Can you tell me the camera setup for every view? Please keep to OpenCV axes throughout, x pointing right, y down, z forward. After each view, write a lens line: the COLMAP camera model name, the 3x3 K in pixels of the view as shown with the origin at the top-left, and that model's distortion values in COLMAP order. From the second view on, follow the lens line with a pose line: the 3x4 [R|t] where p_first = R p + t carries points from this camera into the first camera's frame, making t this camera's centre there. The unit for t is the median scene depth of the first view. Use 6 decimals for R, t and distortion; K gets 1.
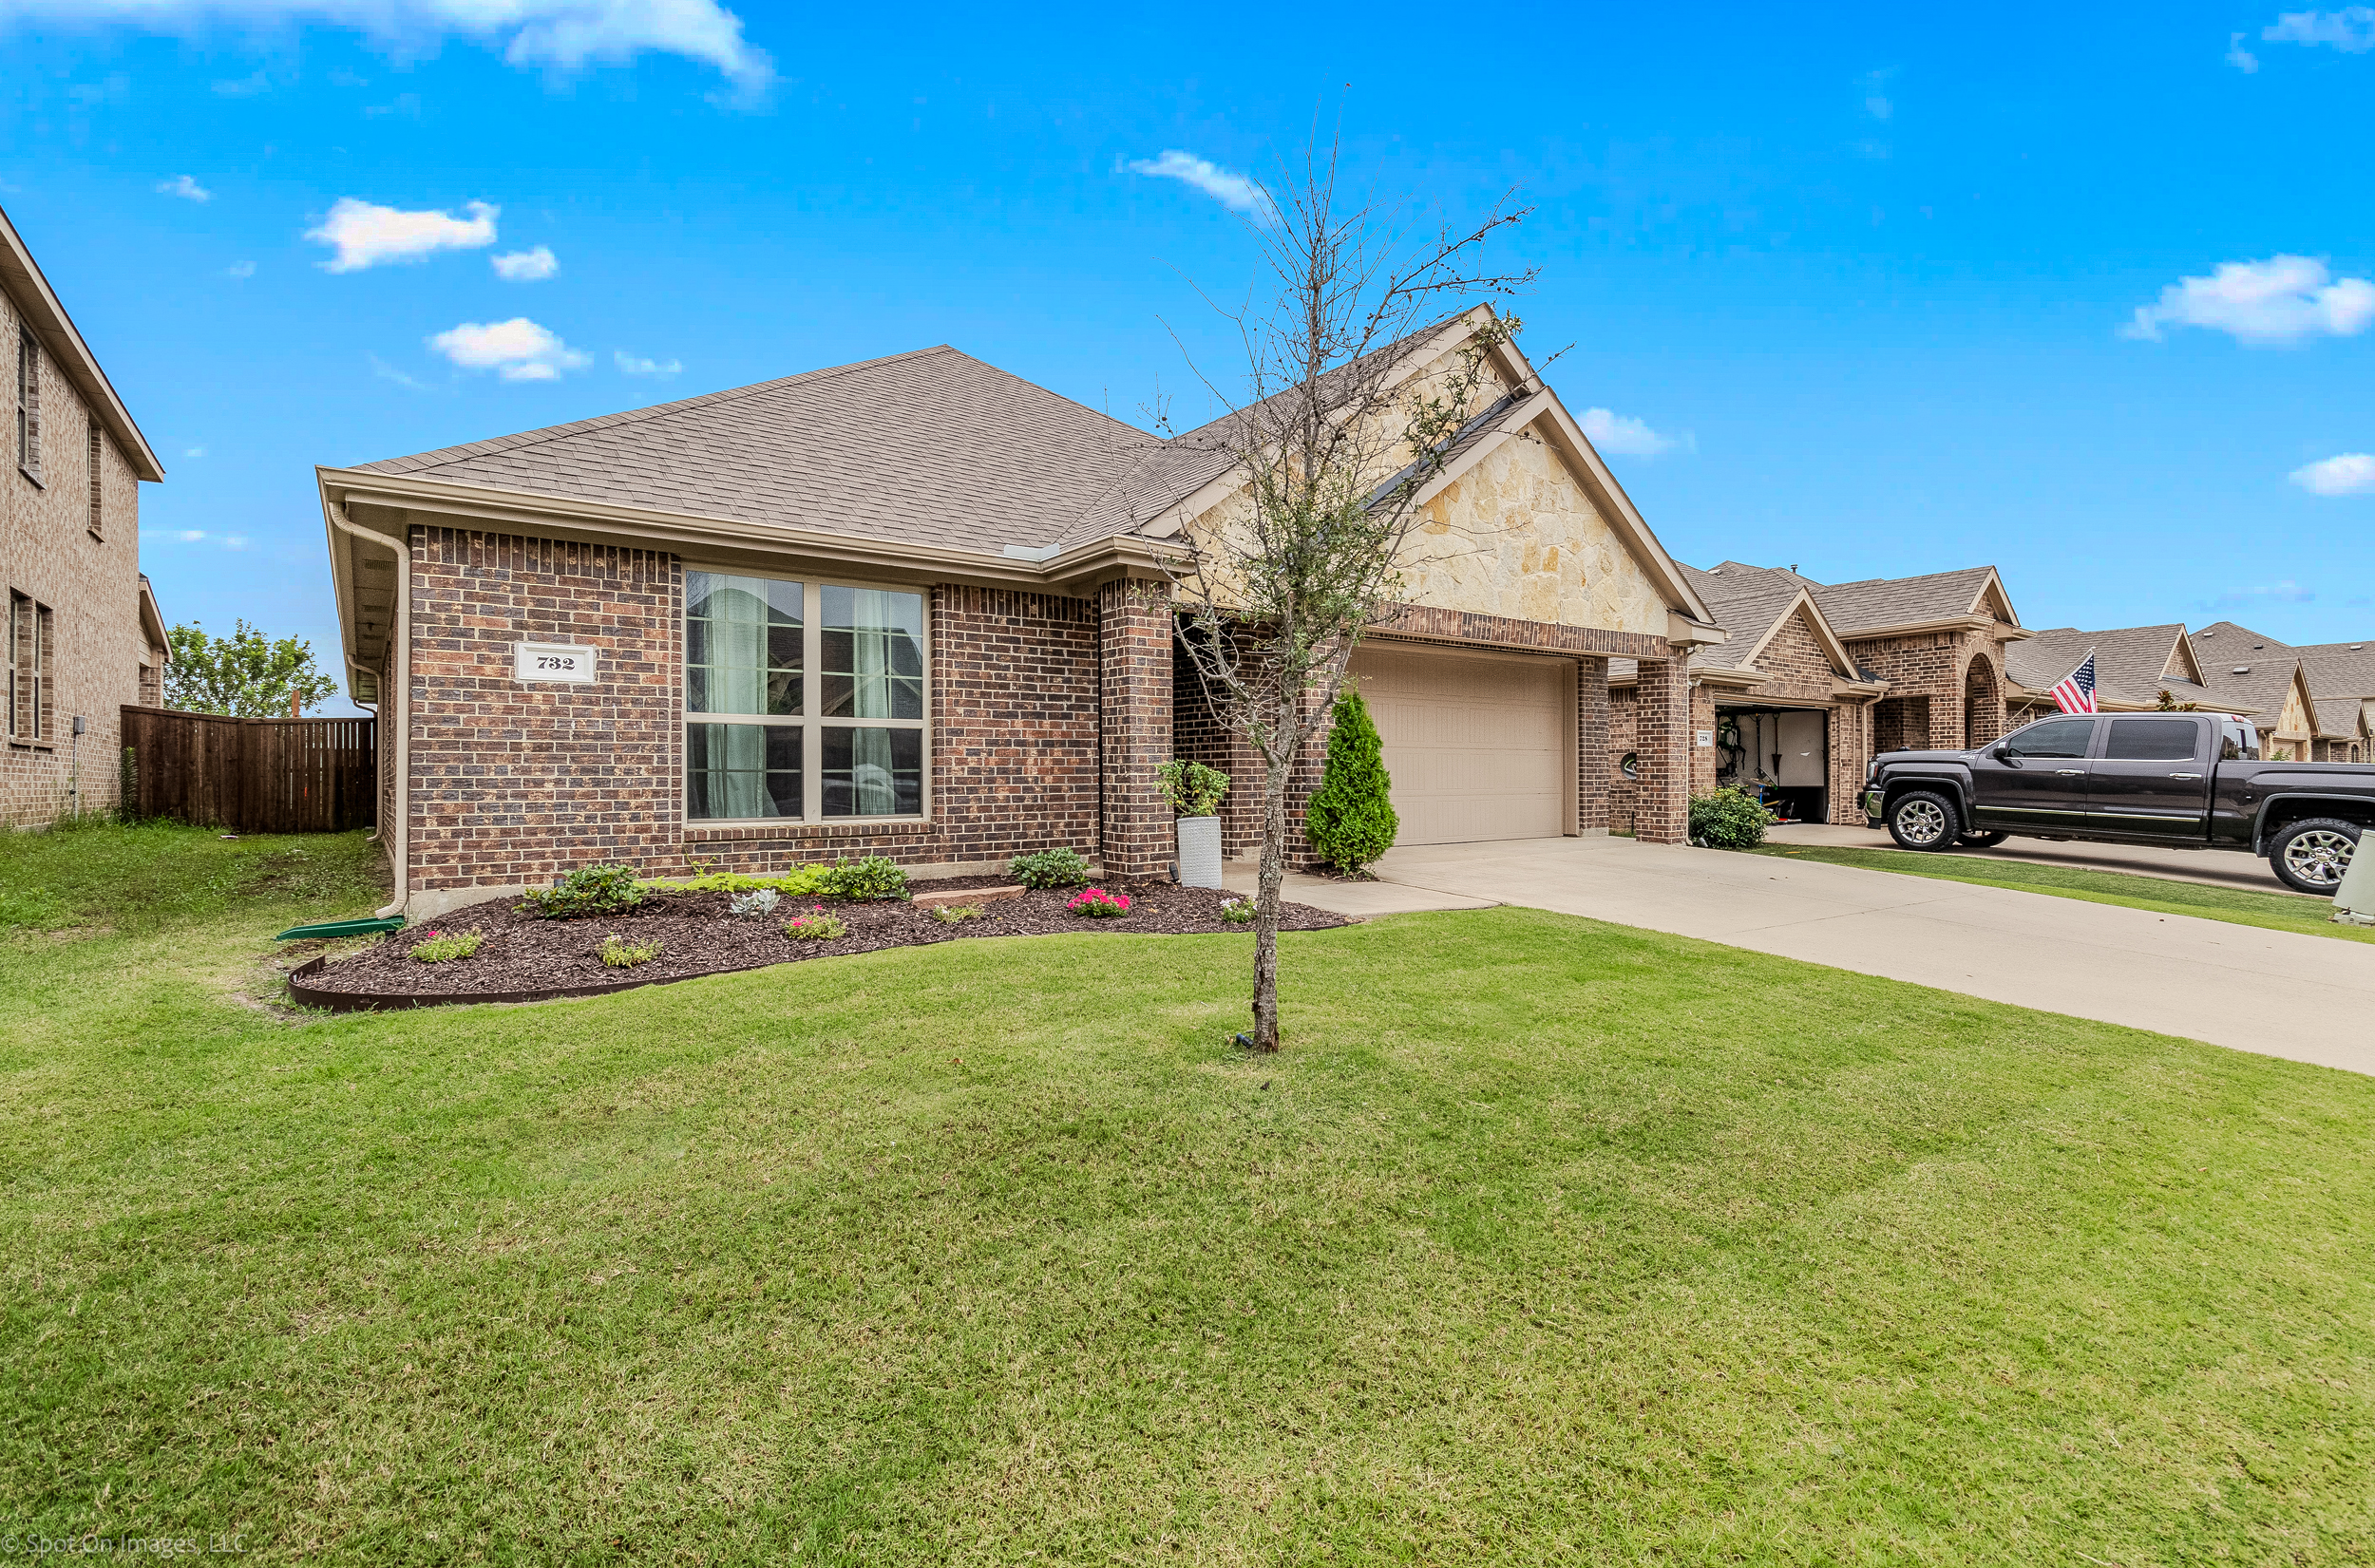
lens RADIAL K [[1114.5, 0, 1214.9], [0, 1114.5, 754.4], [0, 0, 1]] dist [0.004712, -0.000477]
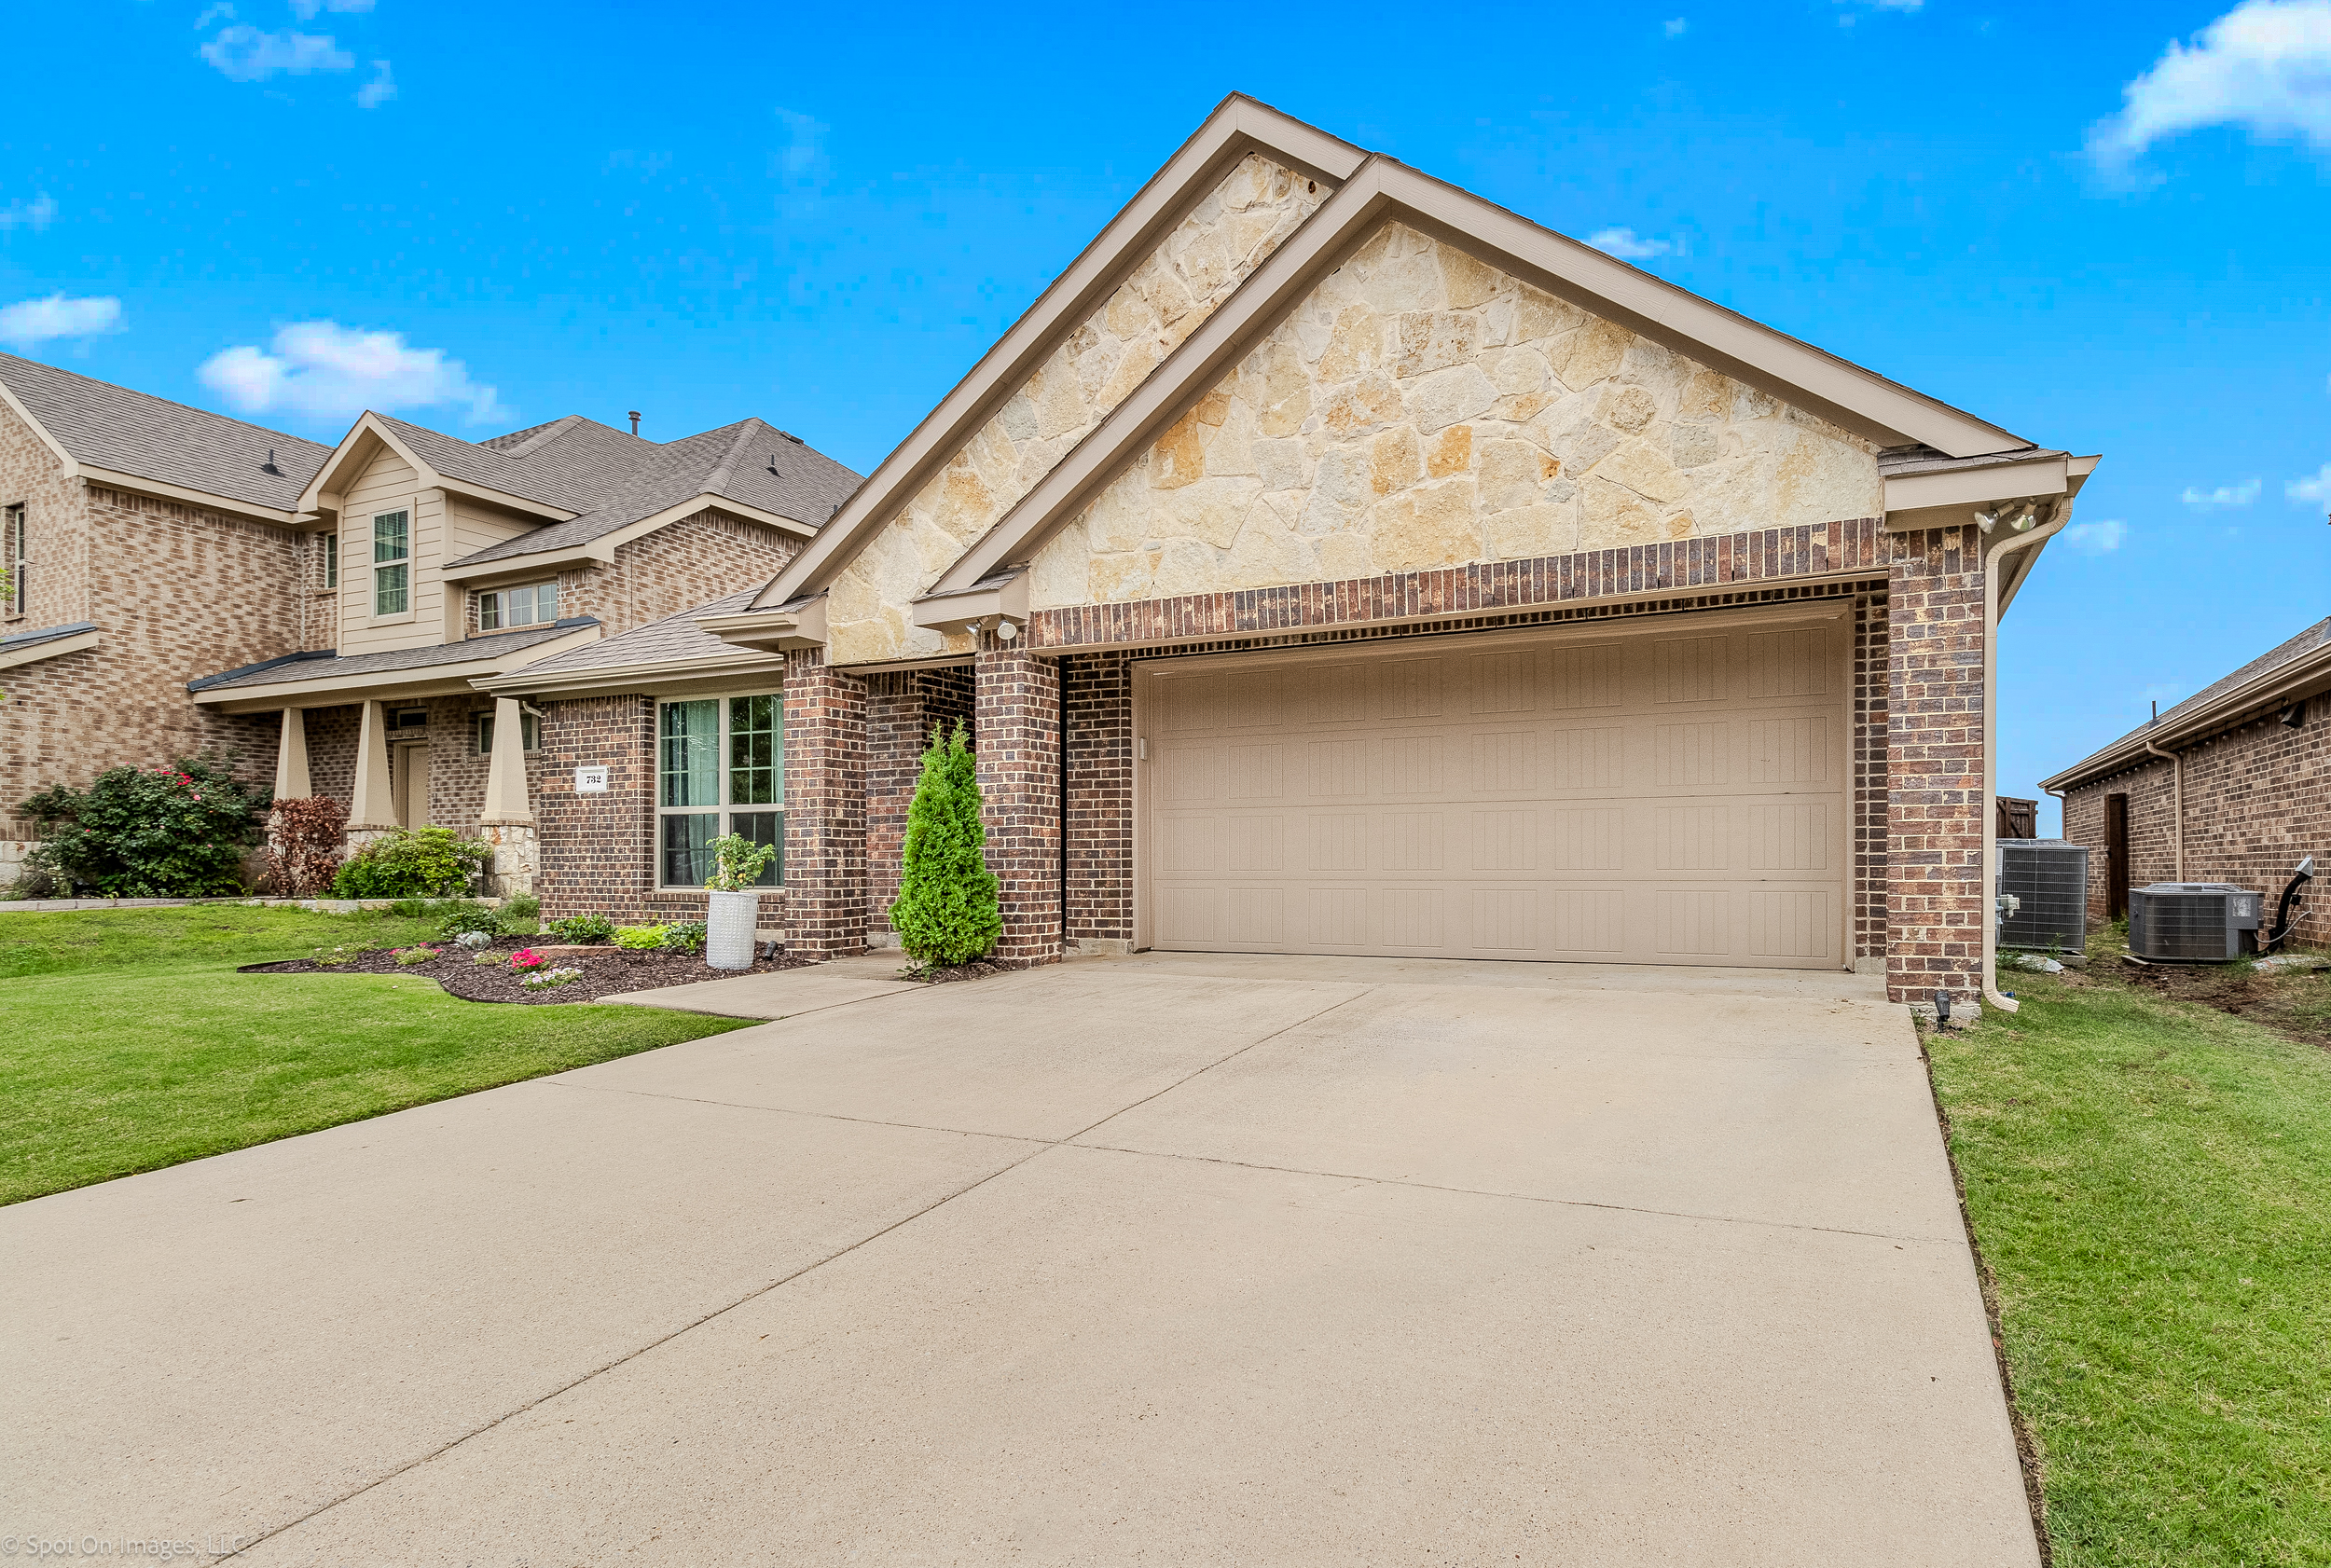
lens RADIAL K [[1209.8, 0, 1324.4], [0, 1209.8, 859.1], [0, 0, 1]] dist [0.004352, 0.000862]
pose [[0.476016, -0.004229, -0.879427, 1.093633], [0.019364, 0.999796, 0.005673, 0.029635], [0.879224, -0.019729, 0.476001, 0.902329]]
